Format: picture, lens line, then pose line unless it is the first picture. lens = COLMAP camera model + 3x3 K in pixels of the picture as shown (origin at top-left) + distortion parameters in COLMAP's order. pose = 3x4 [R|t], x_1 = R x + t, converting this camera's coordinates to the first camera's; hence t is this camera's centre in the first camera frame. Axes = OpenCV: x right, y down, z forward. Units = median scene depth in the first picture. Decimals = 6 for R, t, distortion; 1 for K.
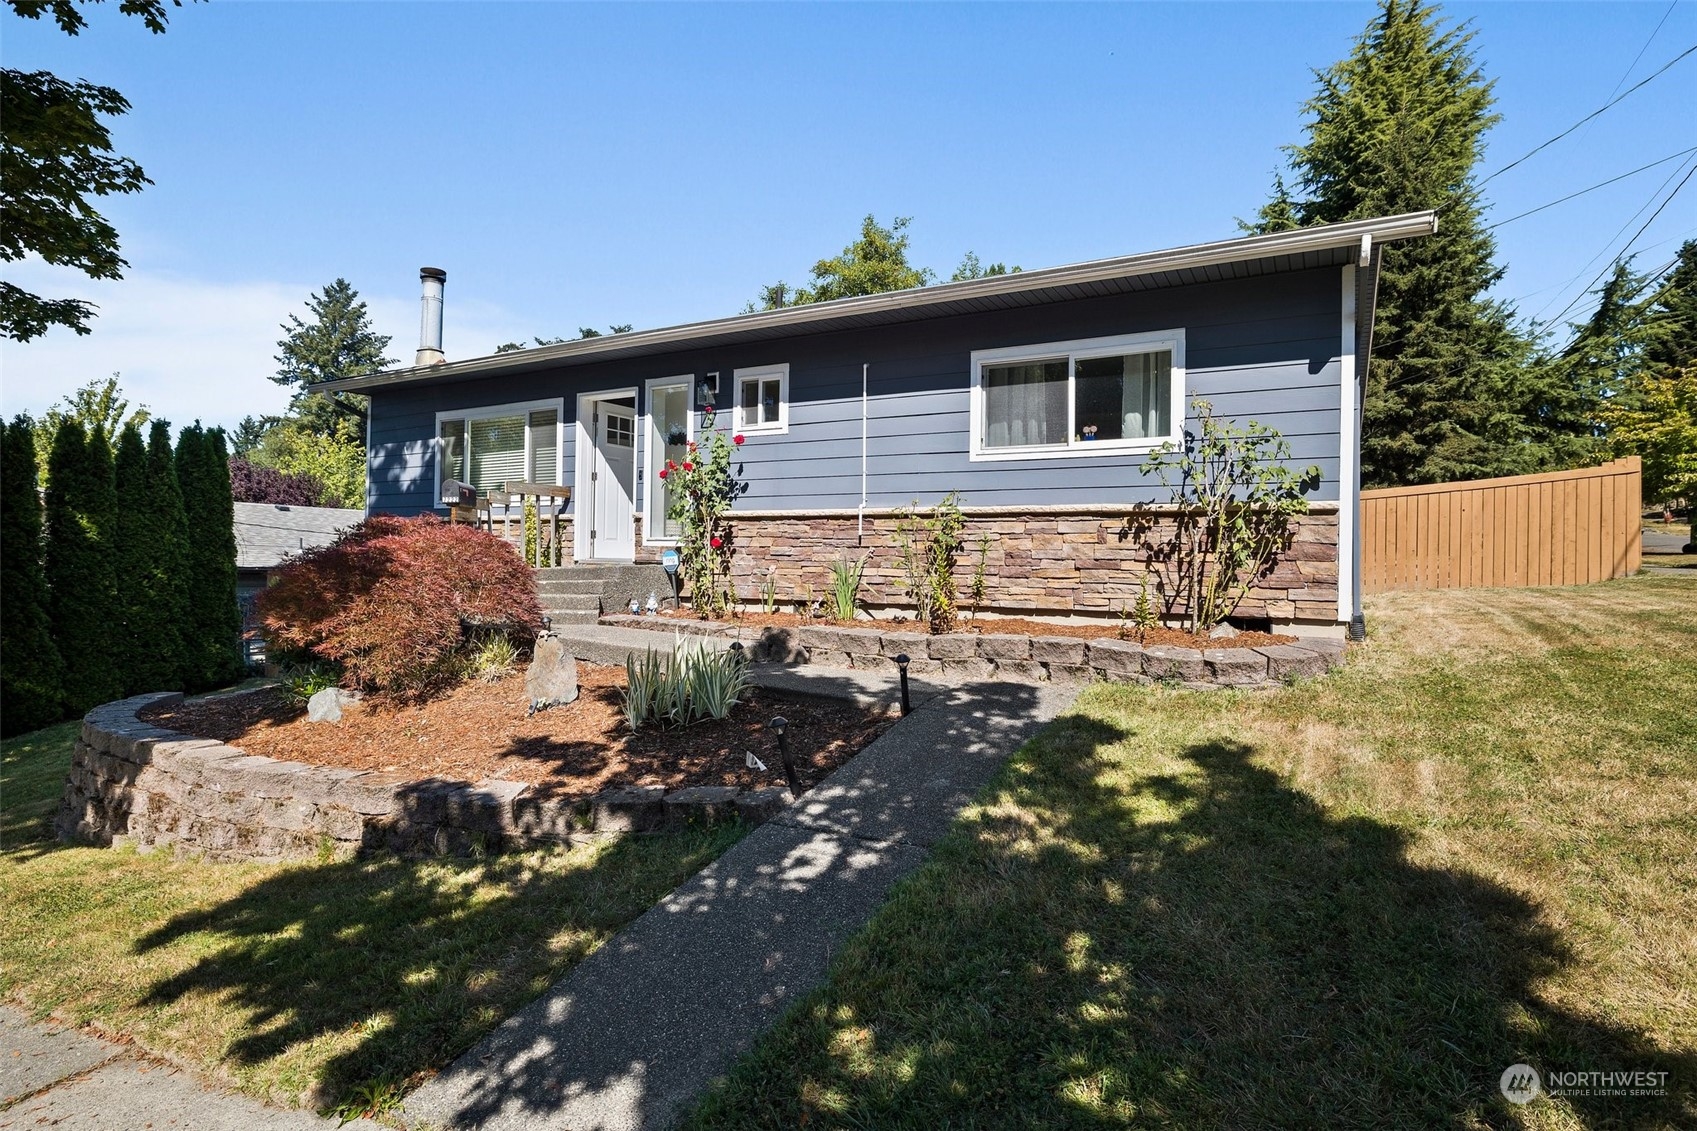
lens RADIAL K [[819.0, 0, 851.4], [0, 819.0, 569.2], [0, 0, 1]] dist [-0.024198, 0.008322]
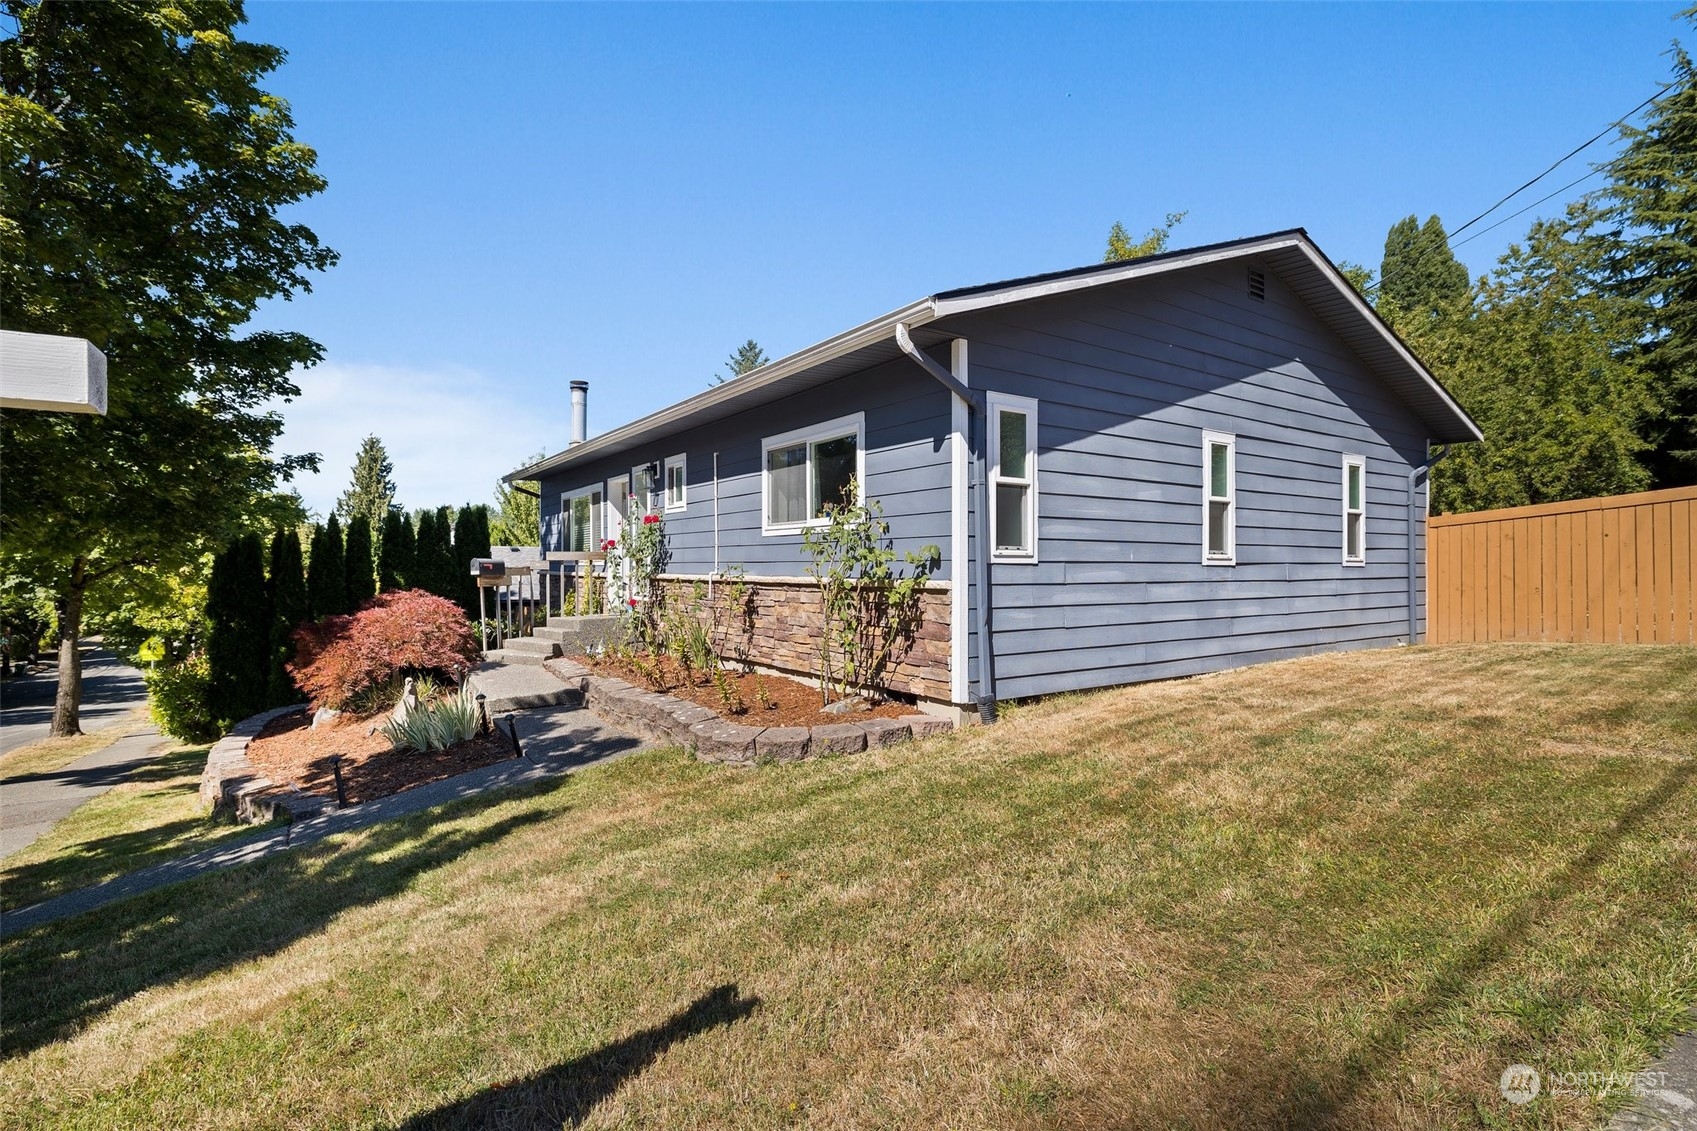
lens RADIAL K [[819.0, 0, 877.2], [0, 819.0, 558.5], [0, 0, 1]] dist [-0.024198, 0.008322]
pose [[0.895862, -0.021222, -0.443825, 0.792300], [0.012787, 0.999676, -0.021991, -0.074092], [0.444148, 0.014025, 0.895844, 0.056449]]
